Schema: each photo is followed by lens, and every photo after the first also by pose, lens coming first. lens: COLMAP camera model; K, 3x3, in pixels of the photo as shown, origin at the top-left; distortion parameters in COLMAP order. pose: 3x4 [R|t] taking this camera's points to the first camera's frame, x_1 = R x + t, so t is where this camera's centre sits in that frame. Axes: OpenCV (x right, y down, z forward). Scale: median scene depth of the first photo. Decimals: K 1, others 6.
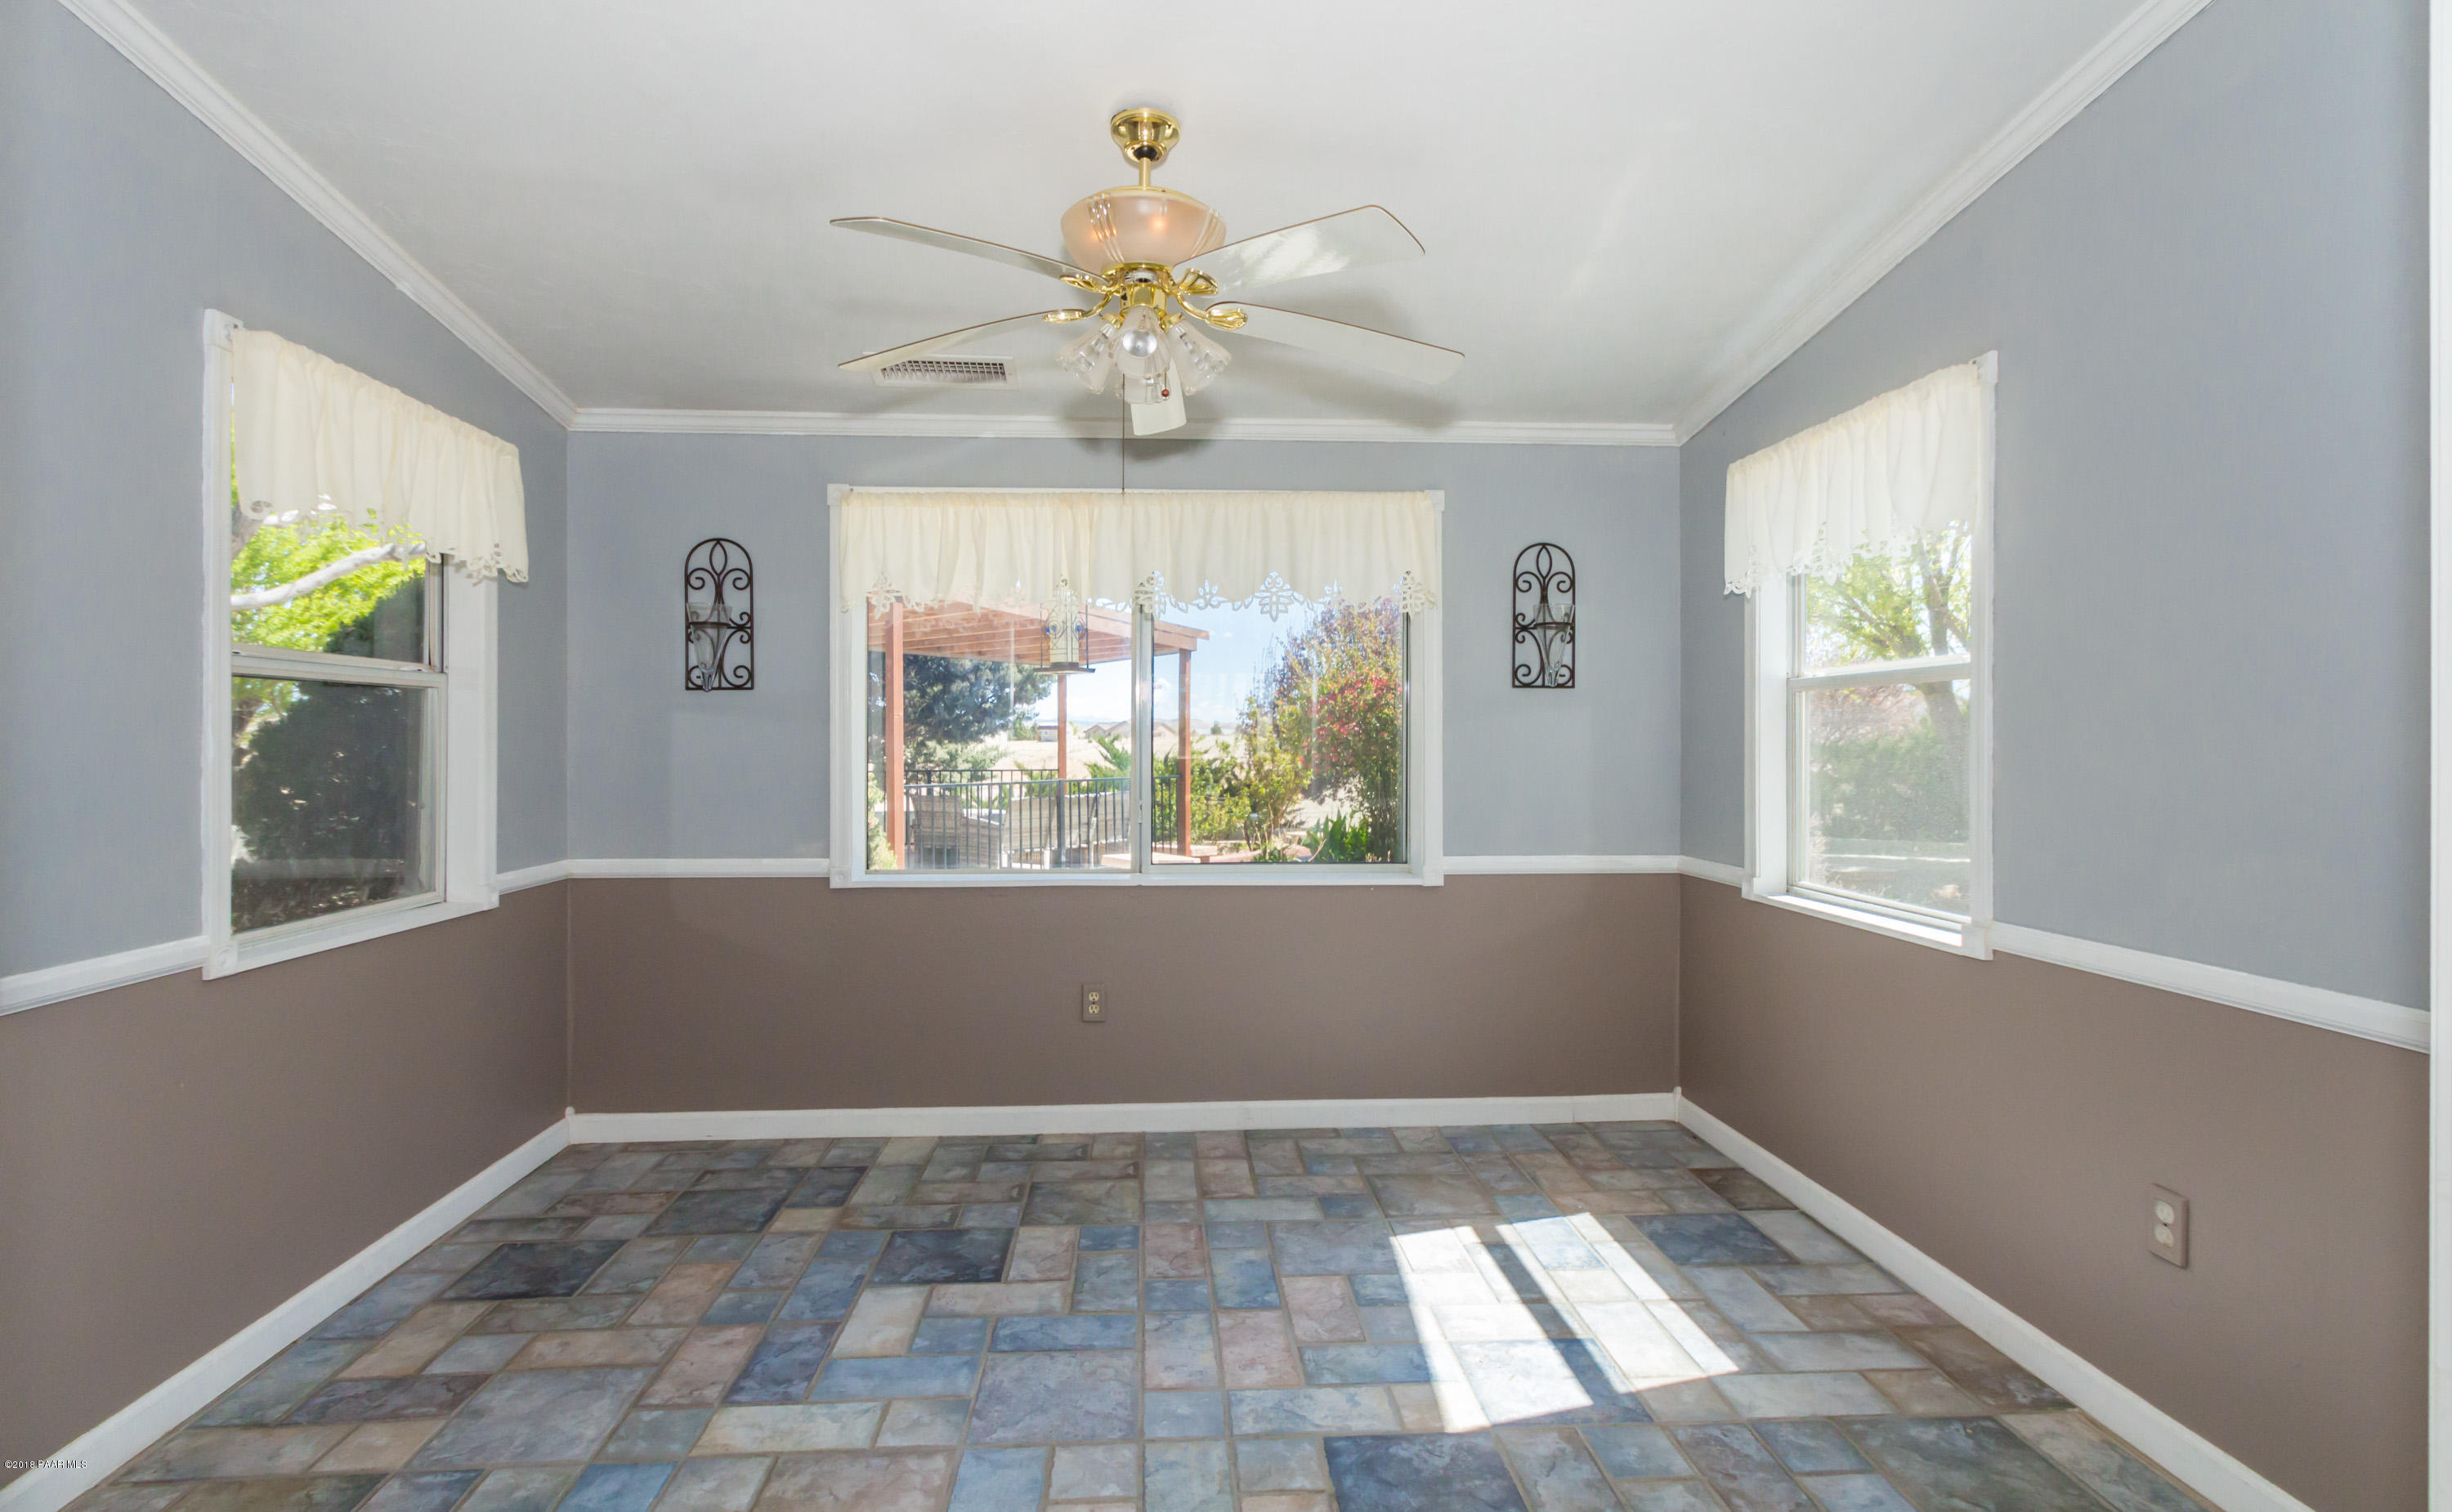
lens RADIAL K [[1182.5, 0, 1210.1], [0, 1182.5, 749.8], [0, 0, 1]] dist [0.013134, -0.000467]
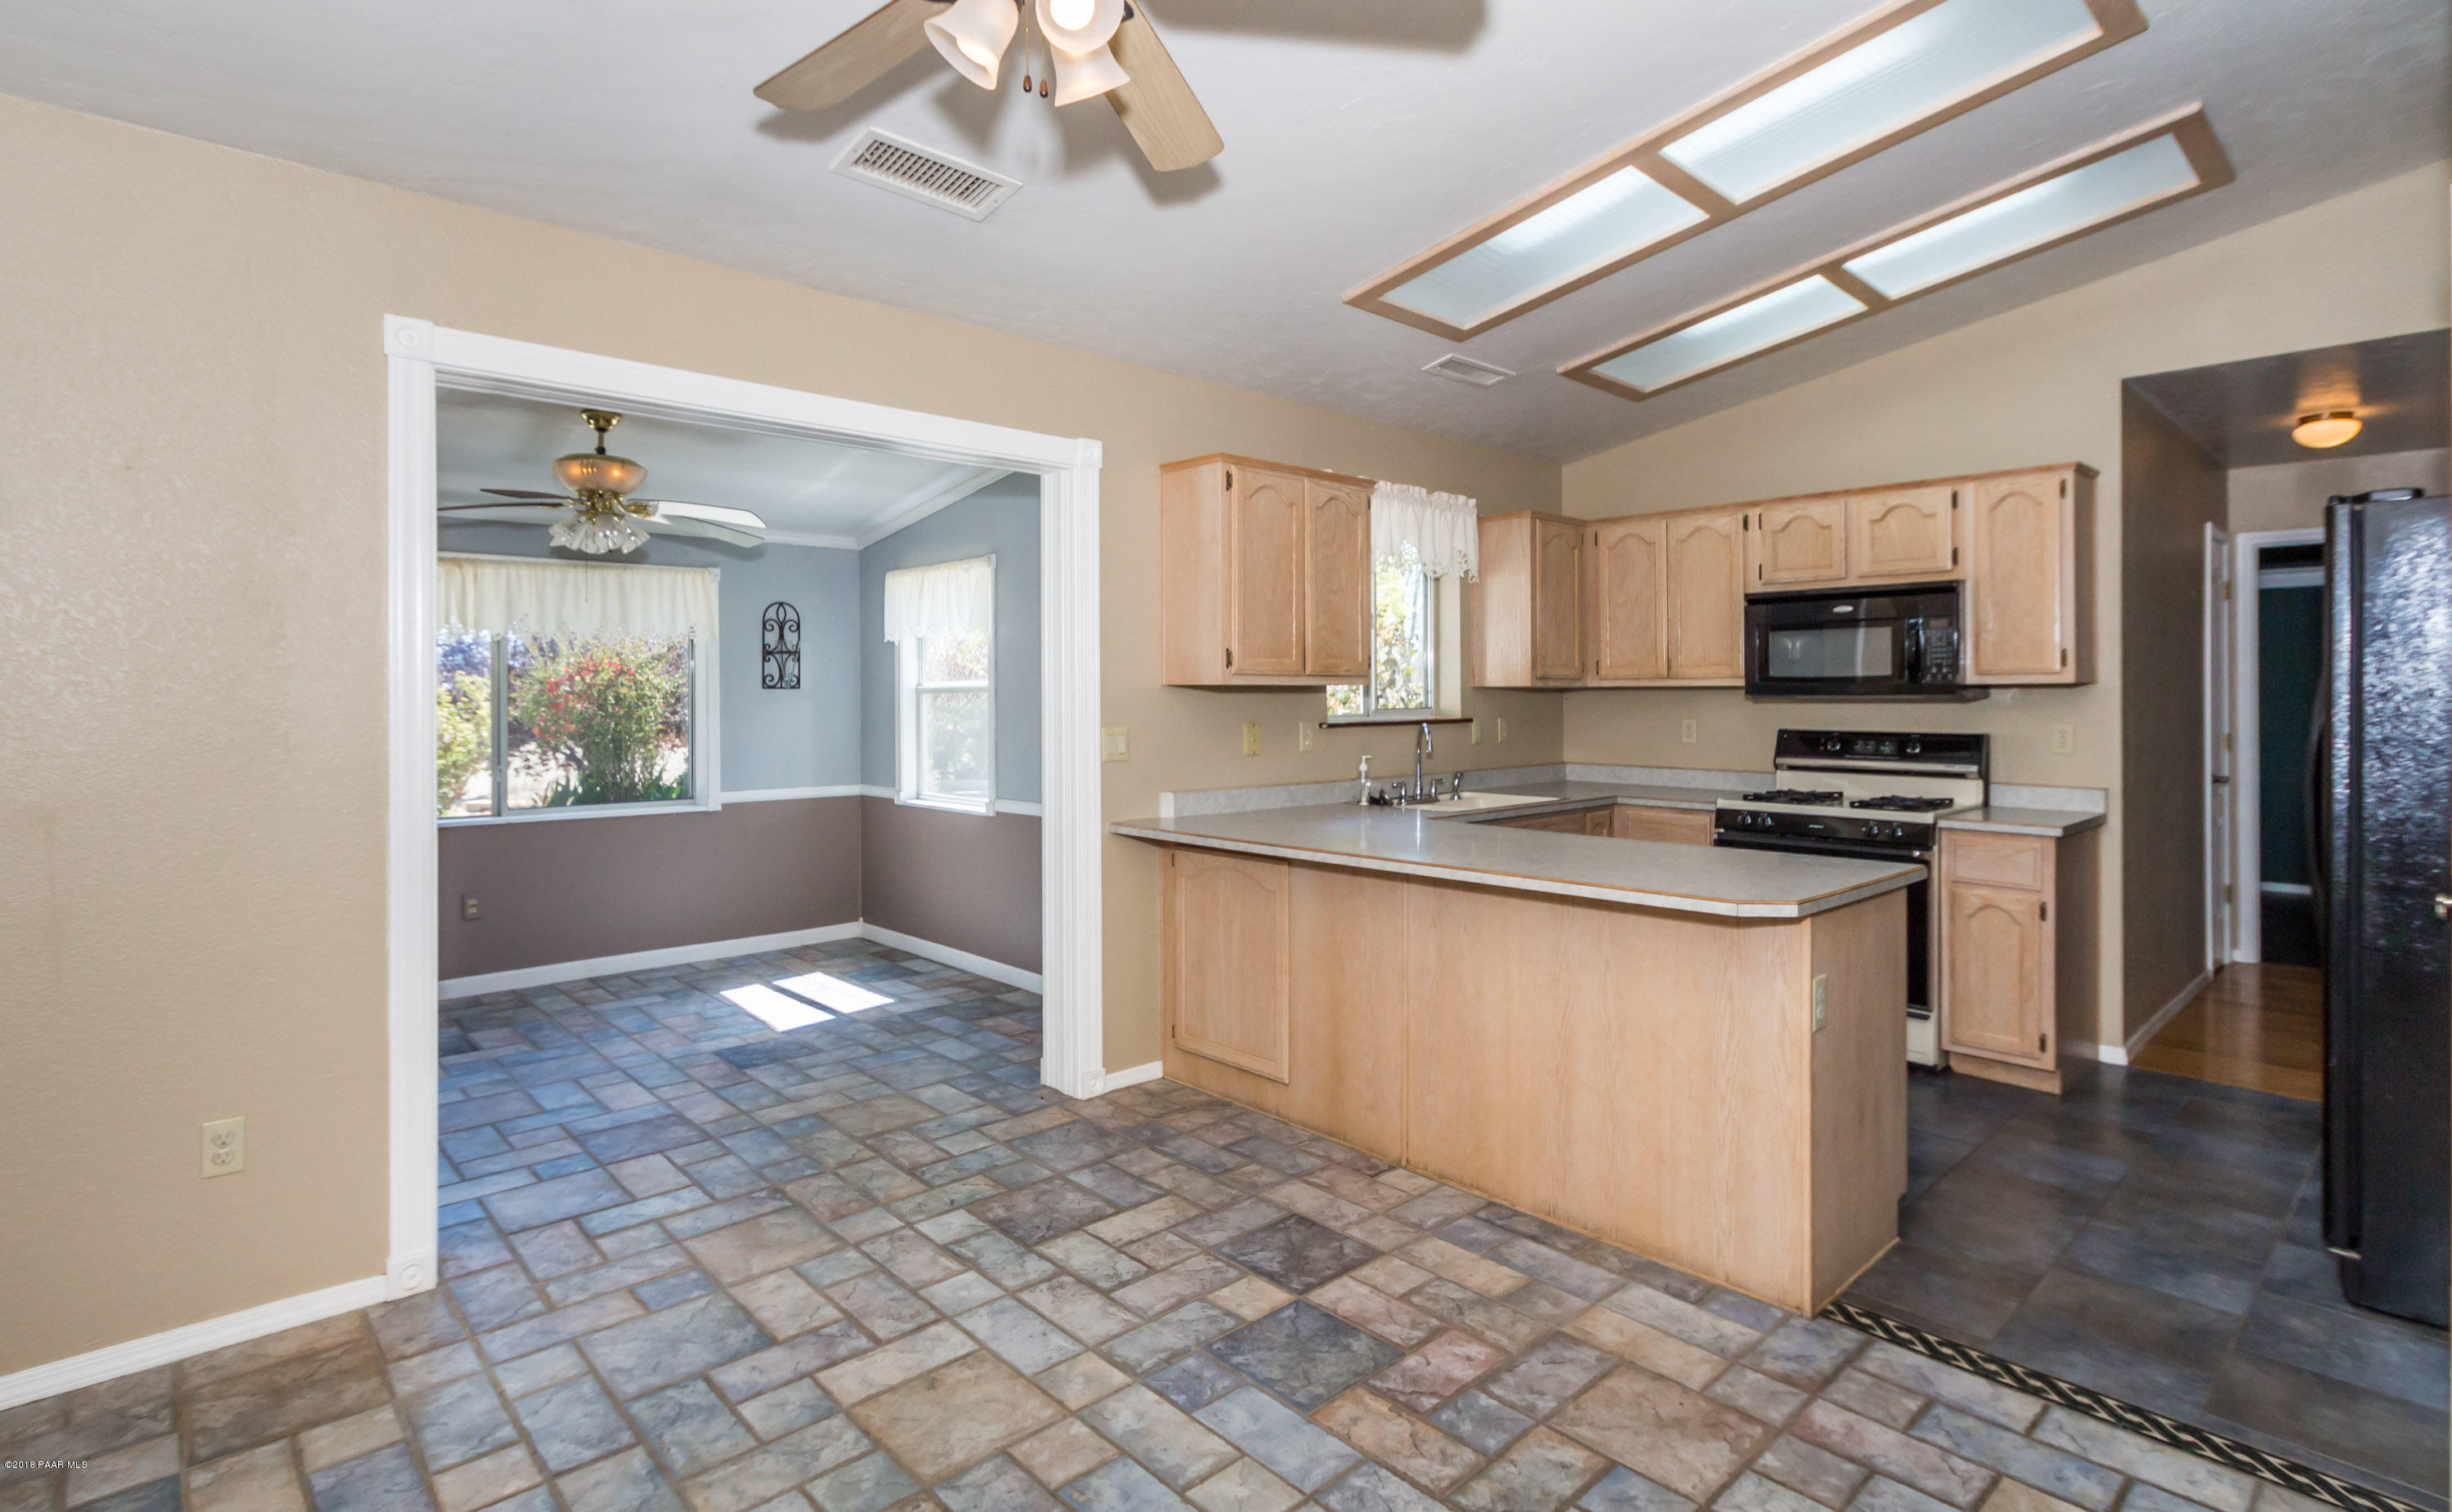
lens RADIAL K [[1182.5, 0, 1232.7], [0, 1182.5, 705.1], [0, 0, 1]] dist [0.013134, -0.000467]
pose [[0.764005, -0.008015, 0.645161, -0.342019], [0.009042, 0.999958, 0.001715, -0.028591], [-0.645147, 0.004523, 0.764045, -0.758776]]
